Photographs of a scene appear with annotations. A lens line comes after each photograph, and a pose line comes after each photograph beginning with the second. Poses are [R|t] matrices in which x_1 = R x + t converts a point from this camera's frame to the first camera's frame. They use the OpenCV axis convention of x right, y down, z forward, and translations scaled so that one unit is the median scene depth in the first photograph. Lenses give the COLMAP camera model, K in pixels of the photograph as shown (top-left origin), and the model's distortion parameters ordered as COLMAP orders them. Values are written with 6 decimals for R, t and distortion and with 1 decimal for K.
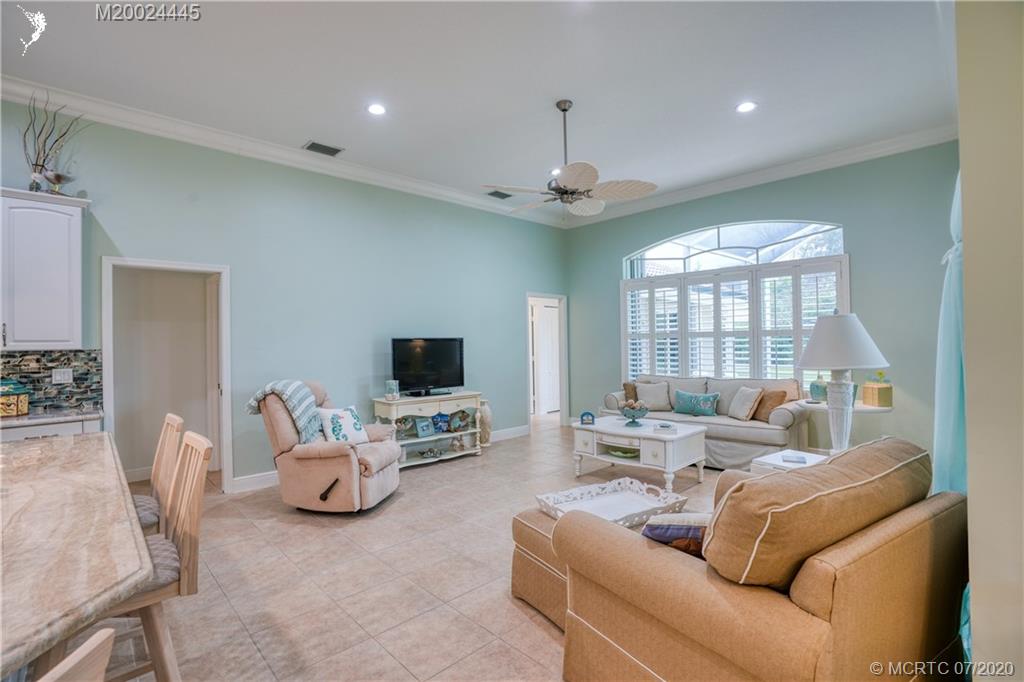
lens RADIAL K [[471.7, 0, 513.2], [0, 471.7, 340.5], [0, 0, 1]] dist [-0.042818, 0.006151]
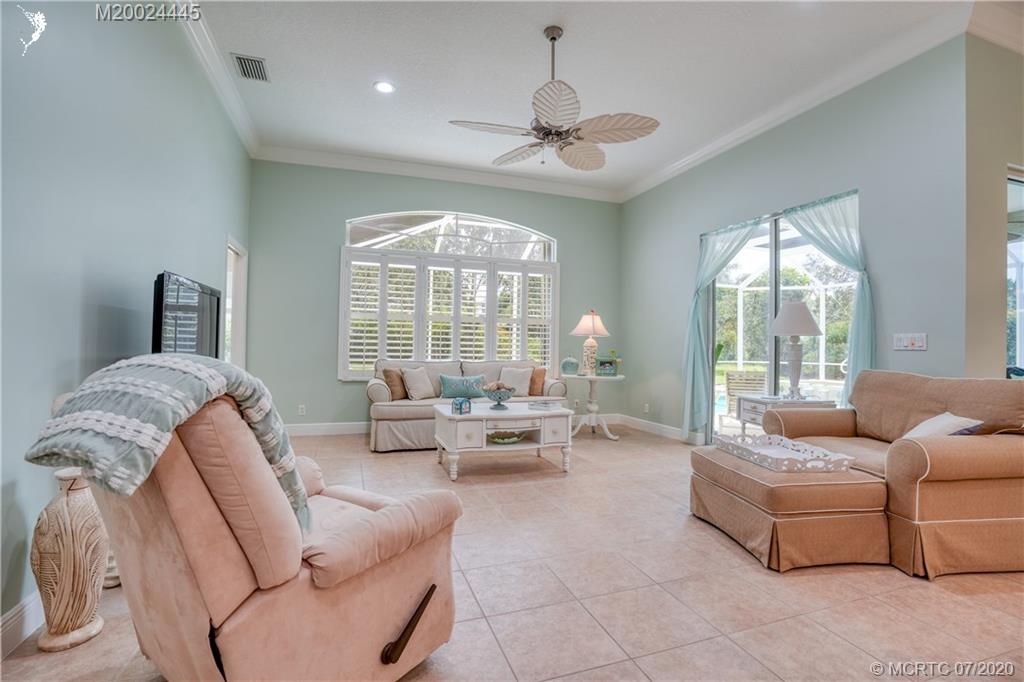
lens RADIAL K [[471.7, 0, 506.4], [0, 471.7, 342.8], [0, 0, 1]] dist [-0.042818, 0.006151]
pose [[0.415753, 0.030518, 0.908965, -0.592205], [-0.033991, 0.999260, -0.018003, 0.070139], [-0.908842, -0.023412, 0.416483, 0.622659]]
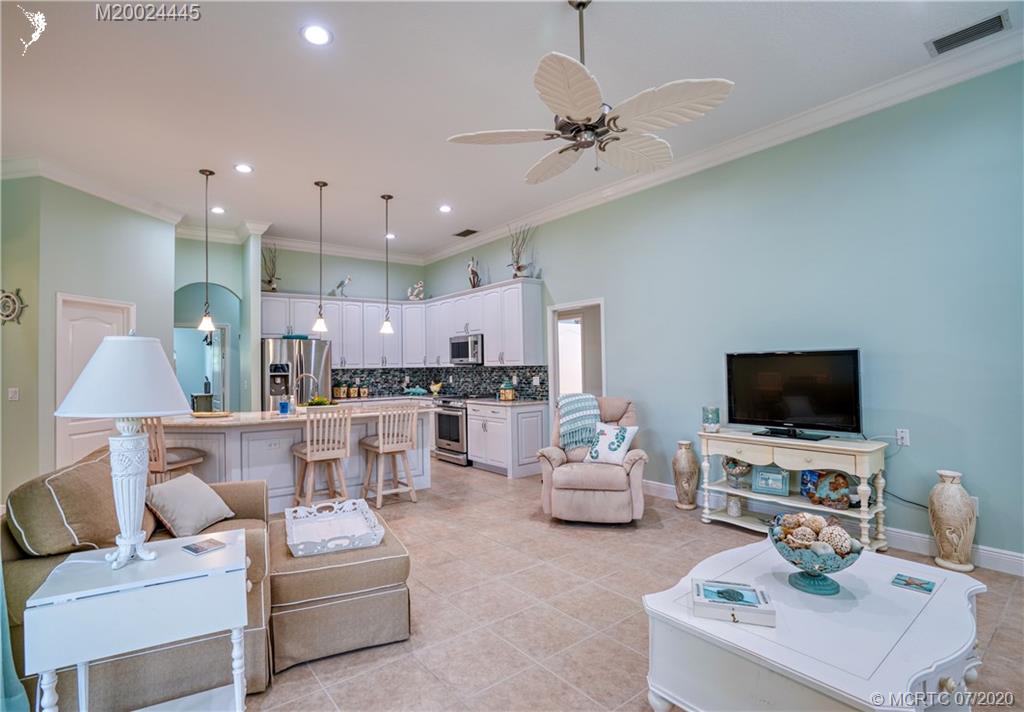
lens RADIAL K [[493.2, 0, 481.9], [0, 493.2, 354.8], [0, 0, 1]] dist [-0.029769, 0.000015]
pose [[-0.116337, -0.005176, -0.993196, 0.693000], [0.029026, 0.999542, -0.008609, -0.008105], [0.992786, -0.029830, -0.116133, 0.808621]]
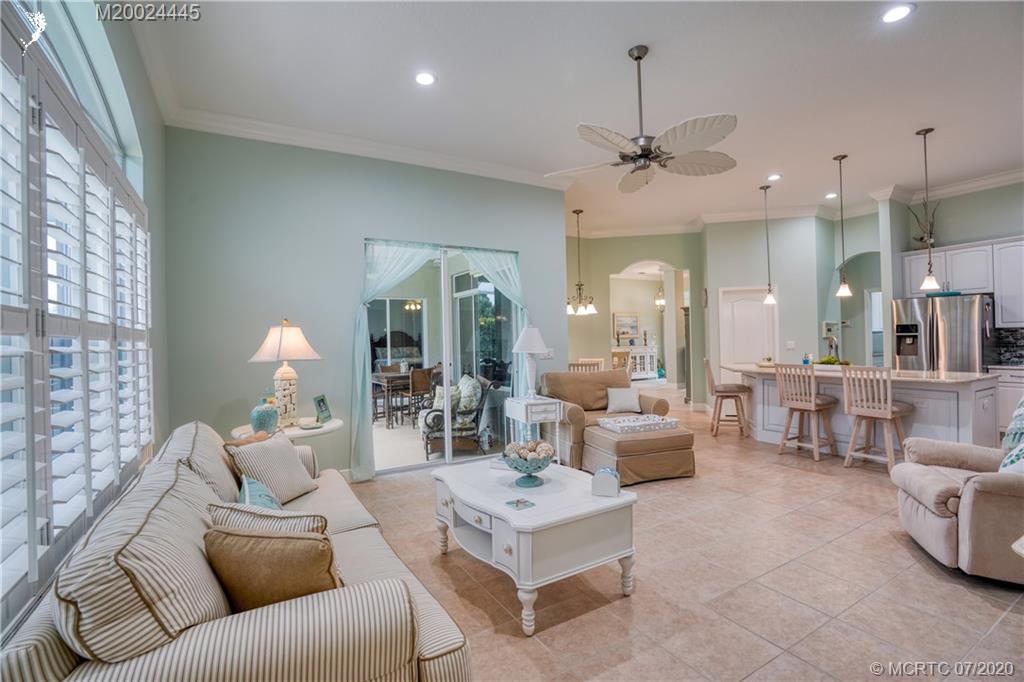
lens RADIAL K [[471.7, 0, 521.0], [0, 471.7, 334.2], [0, 0, 1]] dist [-0.042818, 0.006151]
pose [[-0.976774, 0.043087, 0.209895, 0.141151], [0.039189, 0.998974, -0.022697, 0.006938], [-0.210658, -0.013944, -0.977460, 1.626193]]
